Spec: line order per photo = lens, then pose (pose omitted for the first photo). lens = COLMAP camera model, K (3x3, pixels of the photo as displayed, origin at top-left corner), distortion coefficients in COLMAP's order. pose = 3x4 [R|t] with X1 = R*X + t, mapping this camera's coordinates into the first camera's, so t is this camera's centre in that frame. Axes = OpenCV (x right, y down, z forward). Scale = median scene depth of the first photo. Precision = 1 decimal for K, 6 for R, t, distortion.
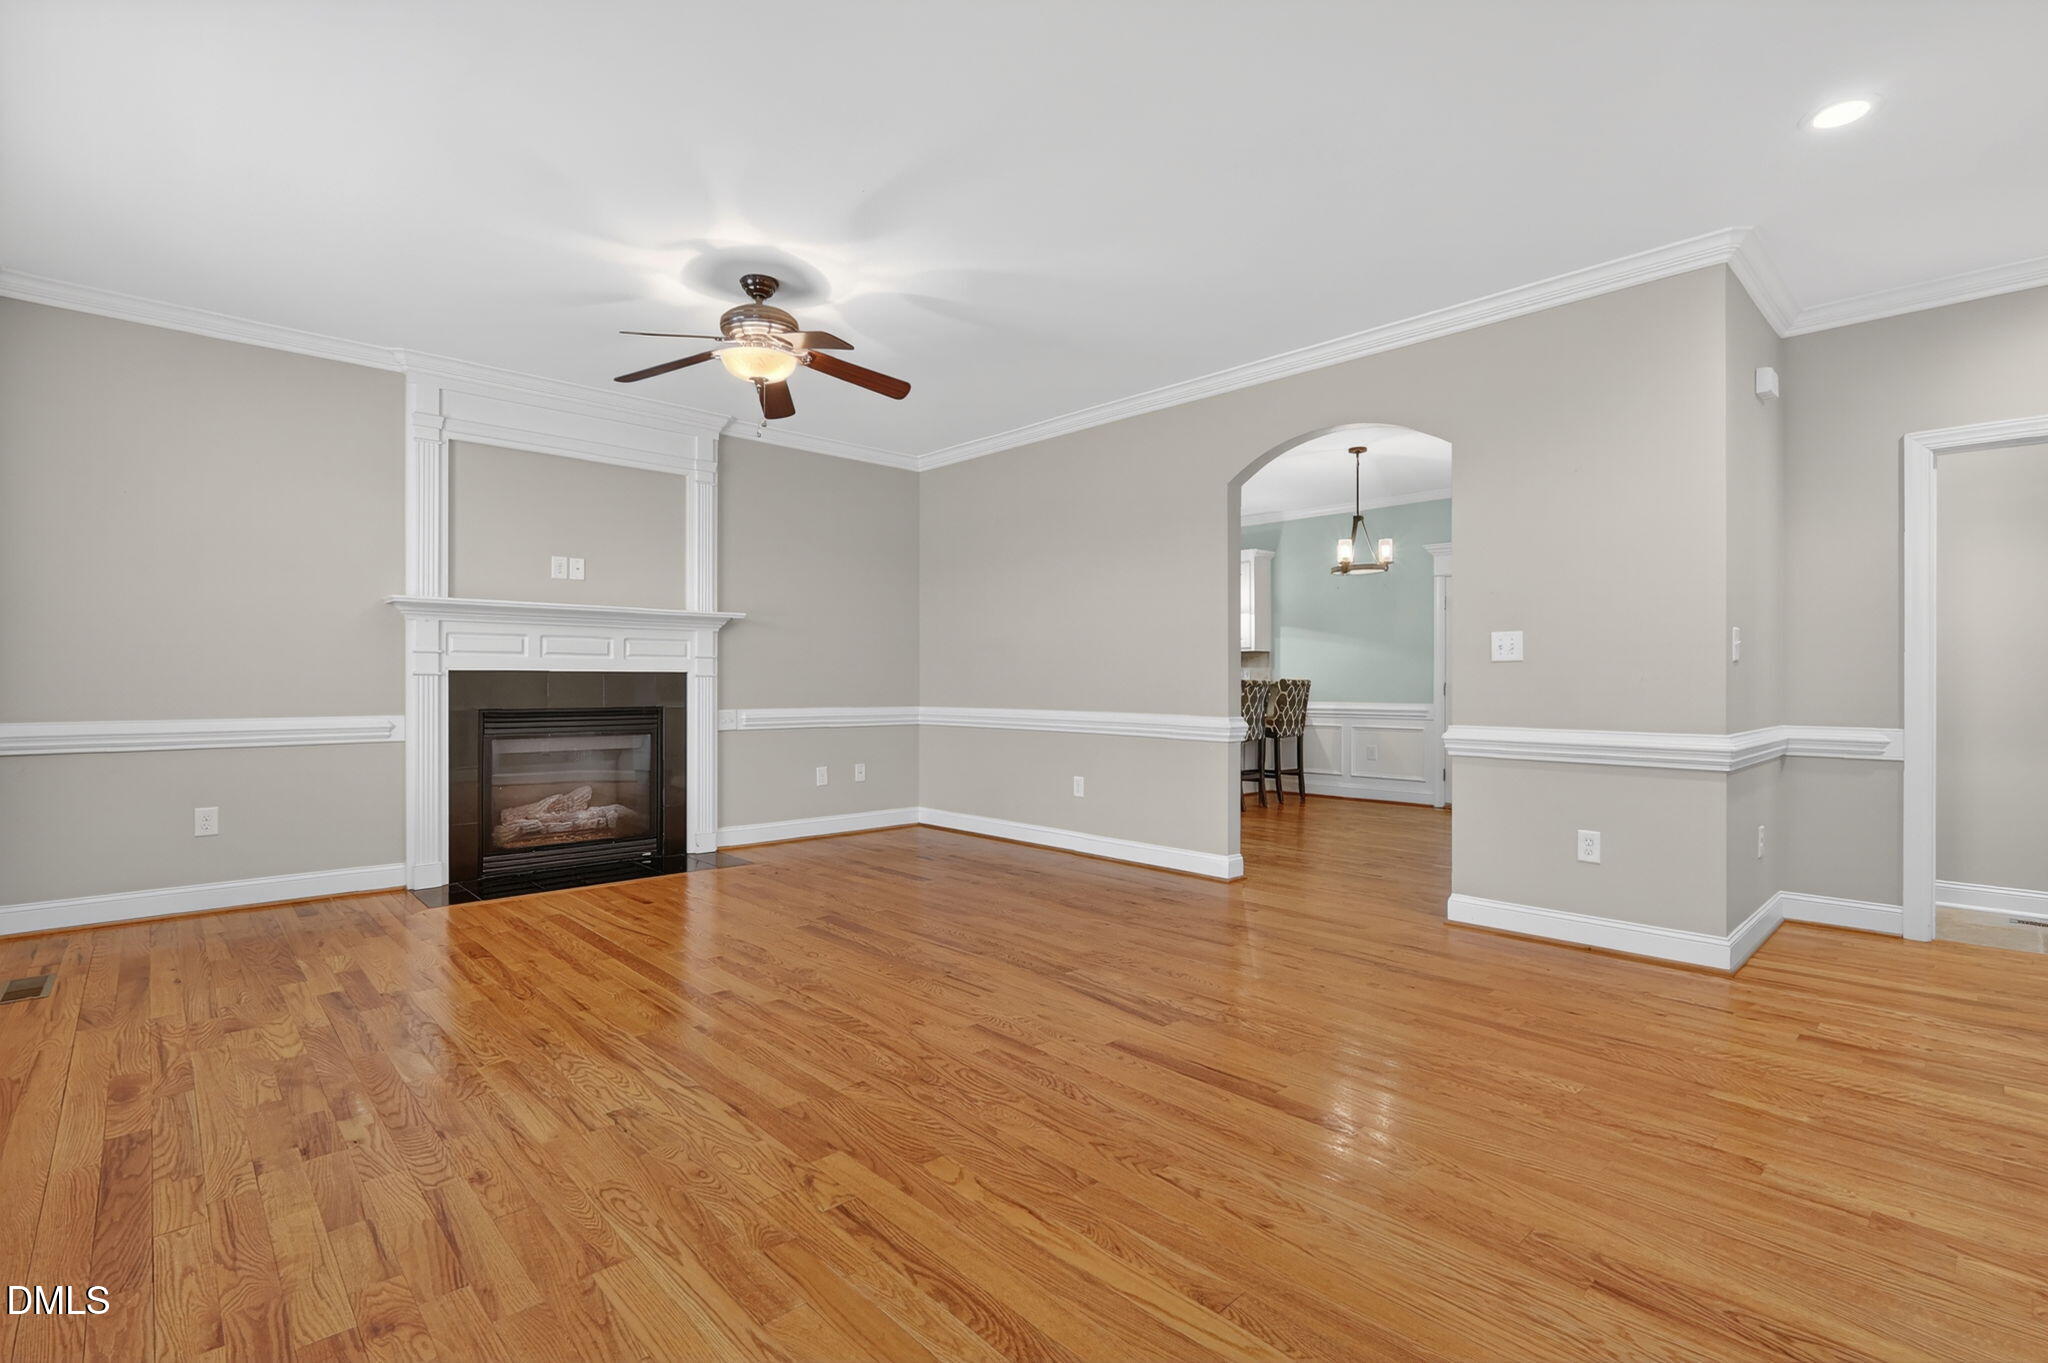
lens RADIAL K [[941.8, 0, 1024.0], [0, 941.8, 681.5], [0, 0, 1]] dist [-0.024869, 0.006842]
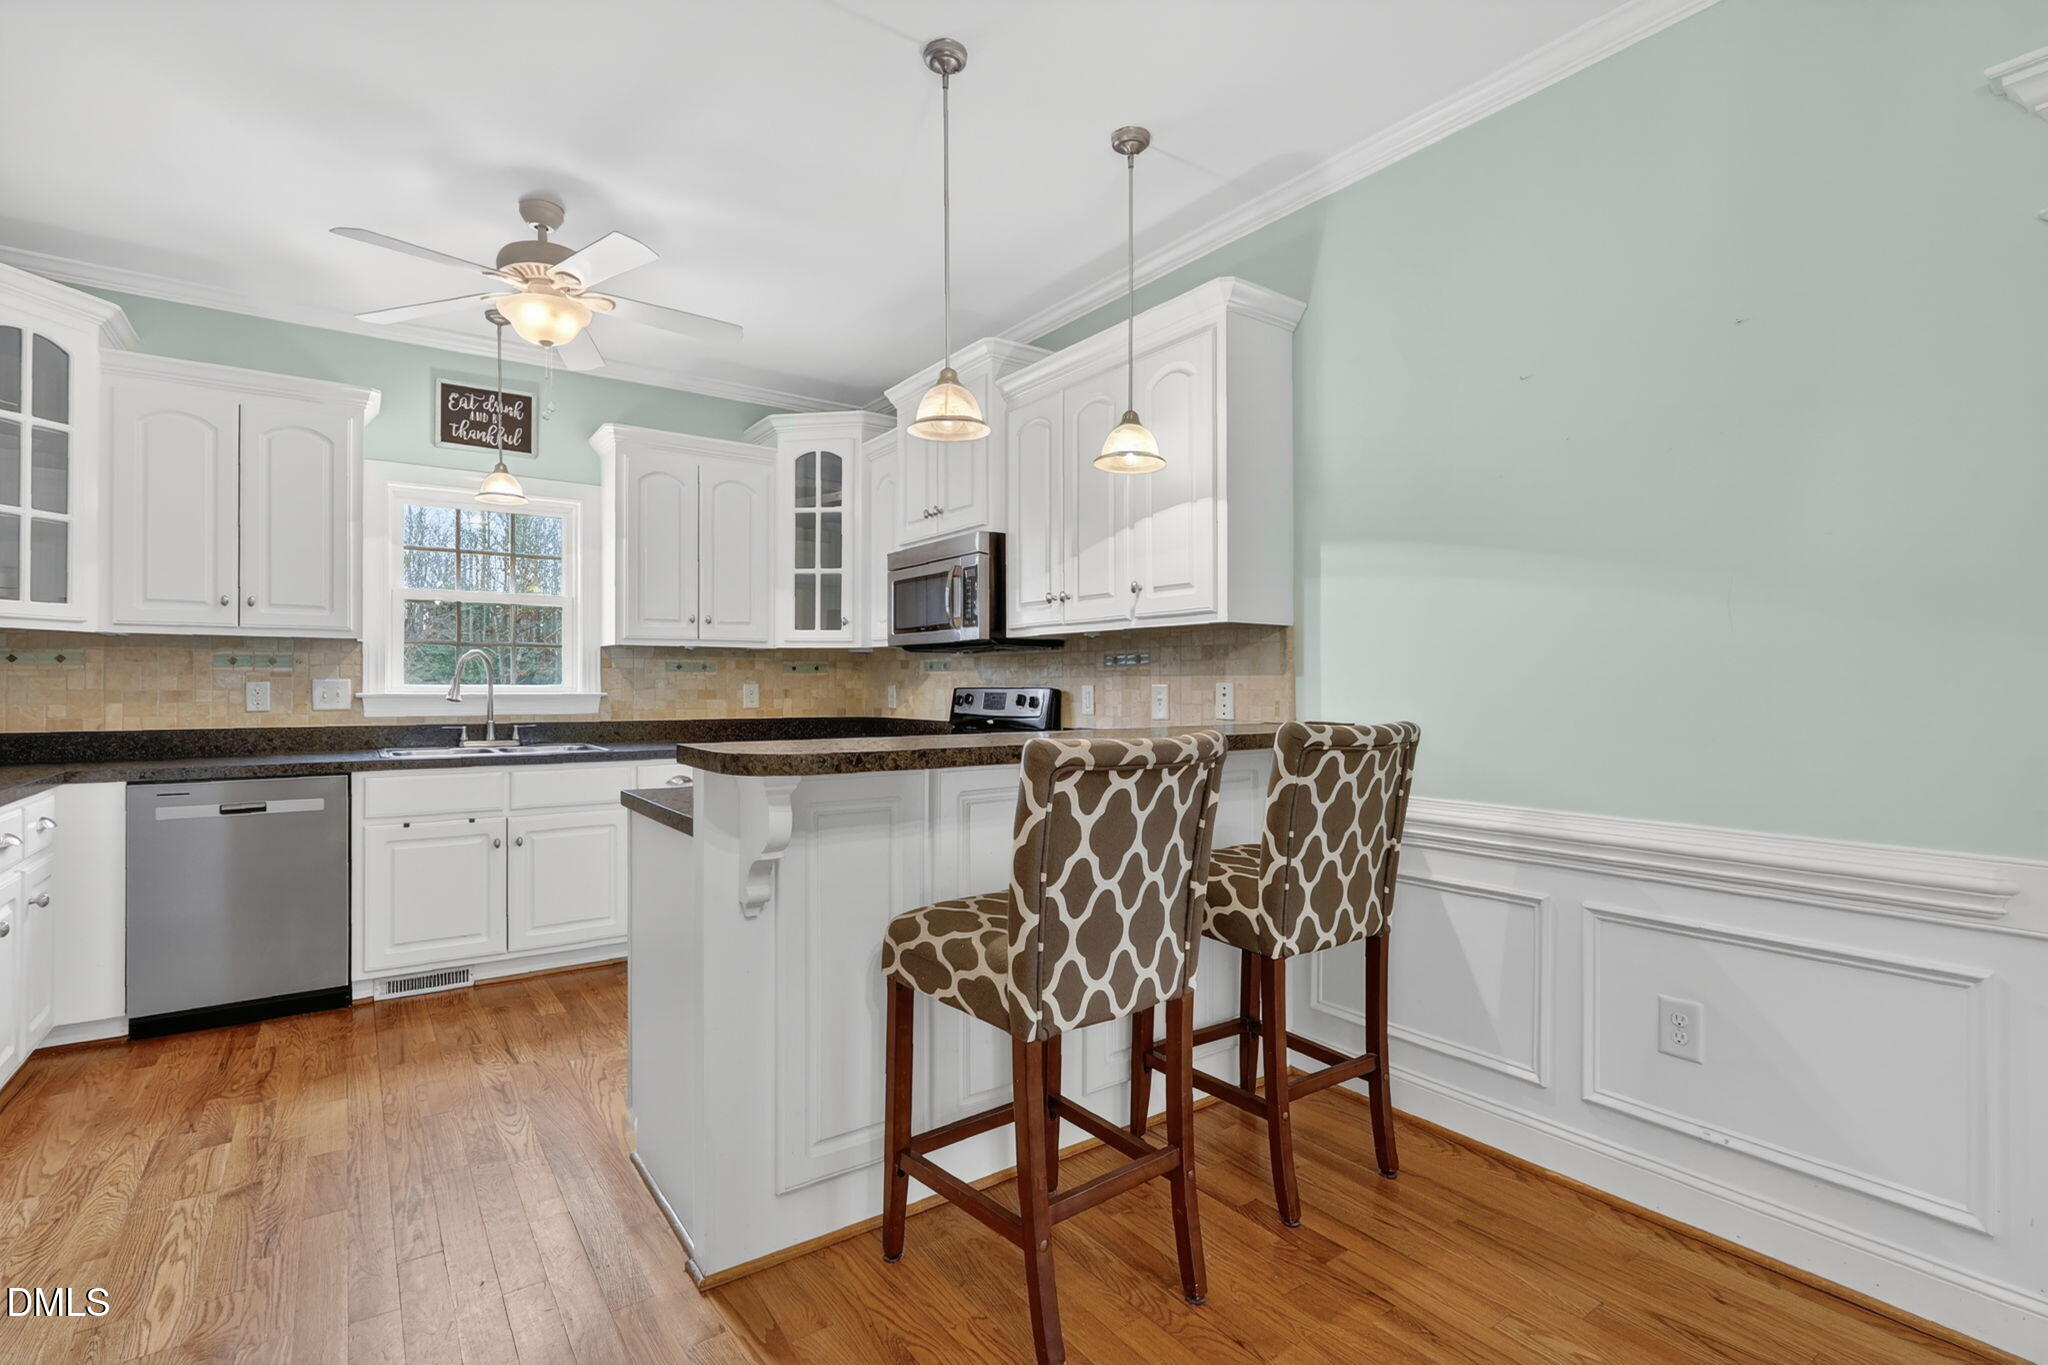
lens RADIAL K [[945.8, 0, 1012.0], [0, 945.8, 678.7], [0, 0, 1]] dist [-0.013042, 0.001788]
pose [[0.989926, -0.001660, -0.141579, 0.230294], [0.000481, 0.999965, -0.008361, -0.012085], [0.141588, 0.008209, 0.989892, 0.722975]]
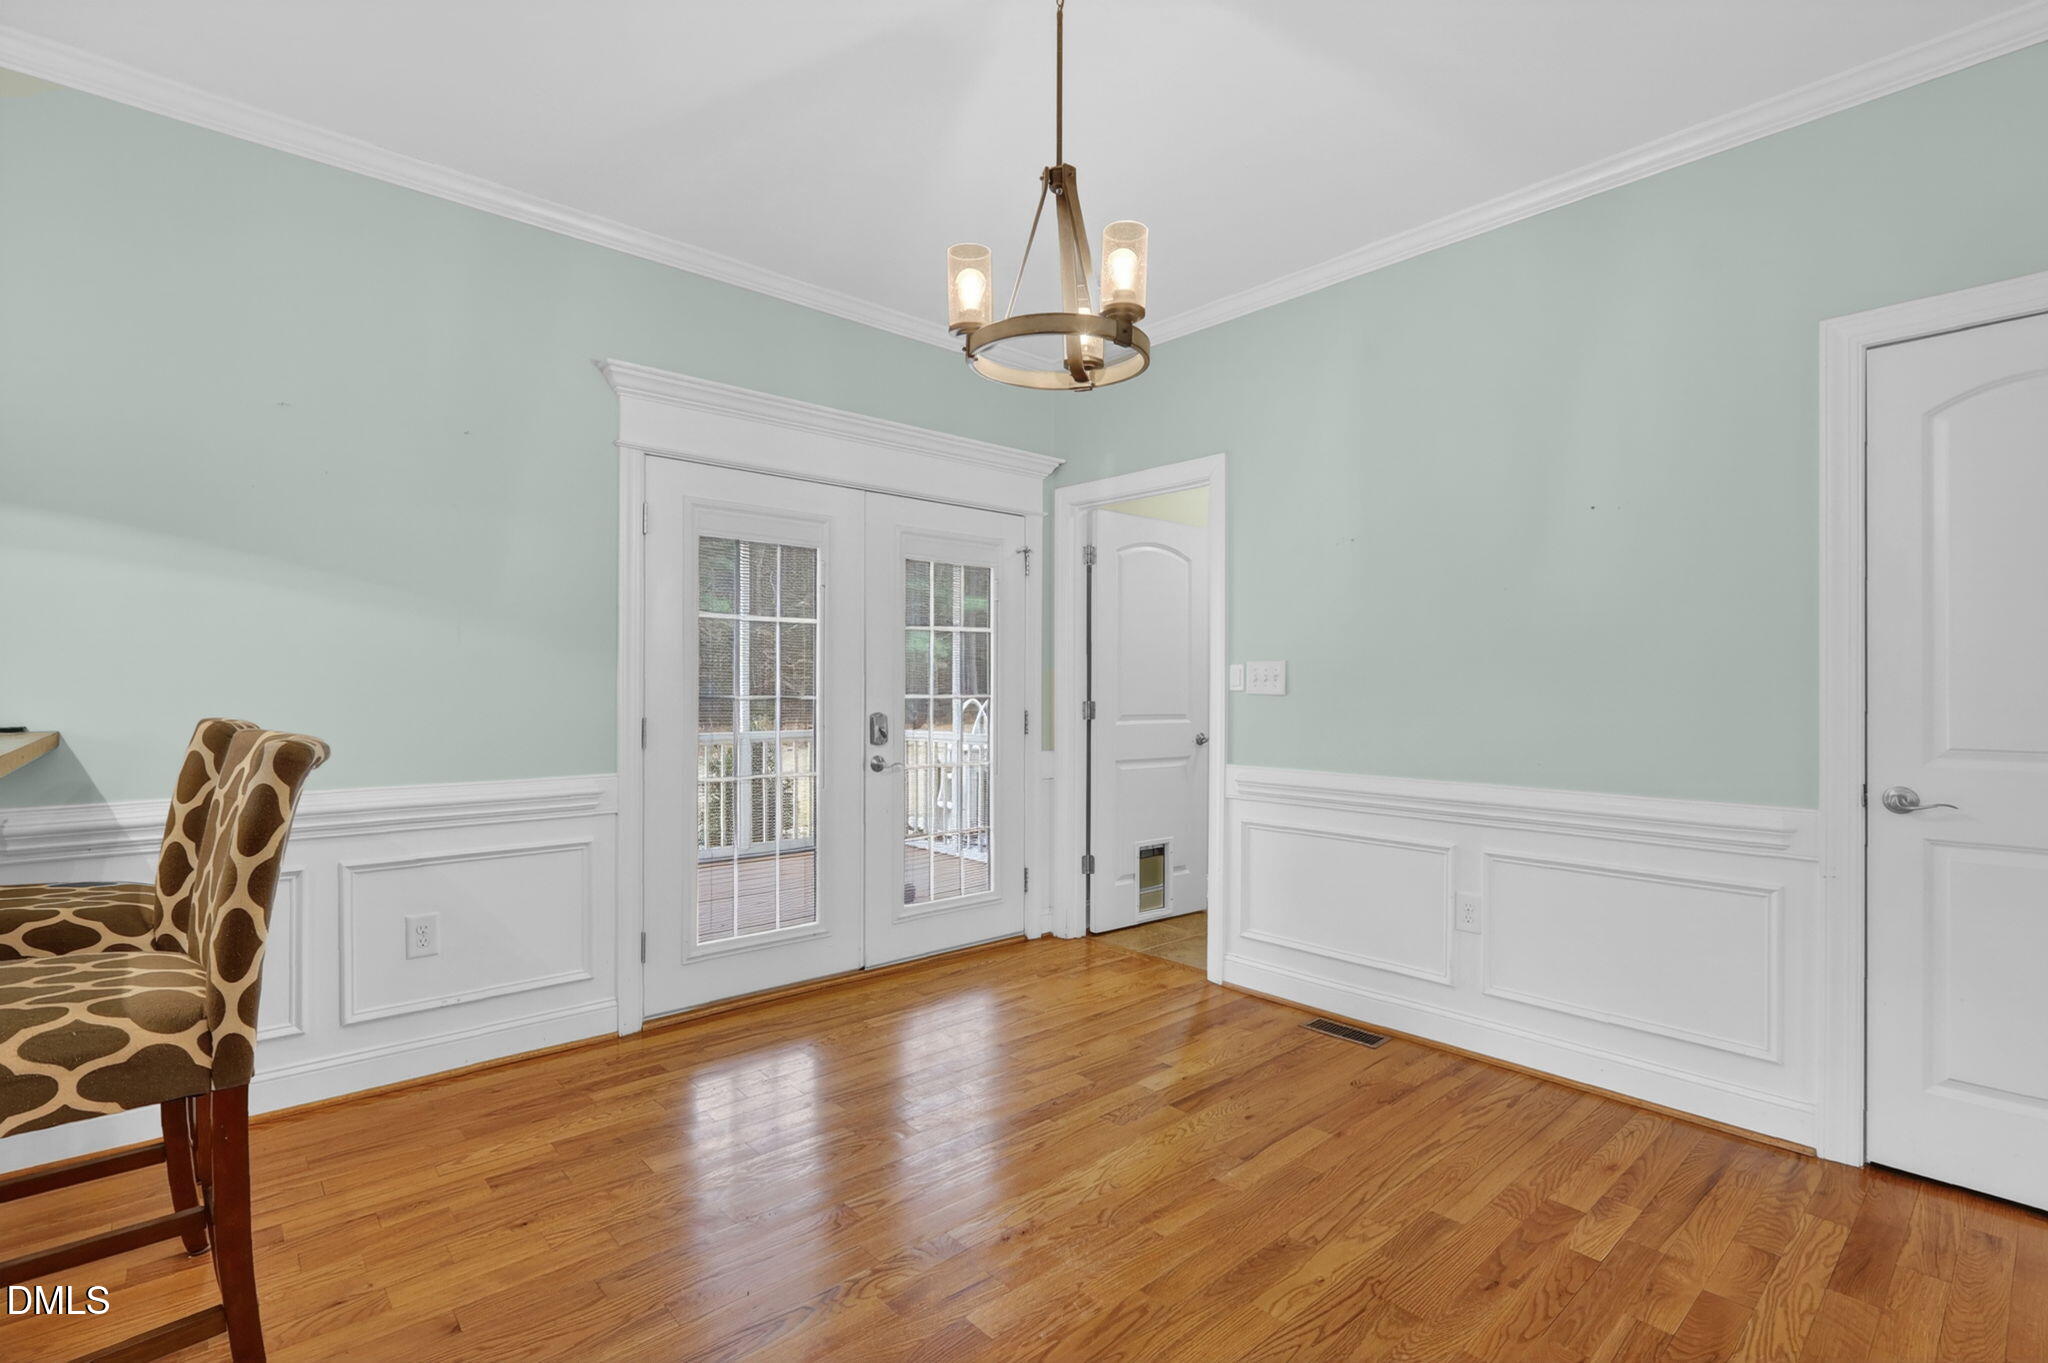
lens RADIAL K [[941.8, 0, 1024.0], [0, 941.8, 681.5], [0, 0, 1]] dist [-0.024869, 0.006842]
pose [[0.025769, 0.002779, 0.999664, 0.047808], [-0.003165, 0.999991, -0.002698, -0.012529], [-0.999663, -0.003094, 0.025778, 0.768099]]
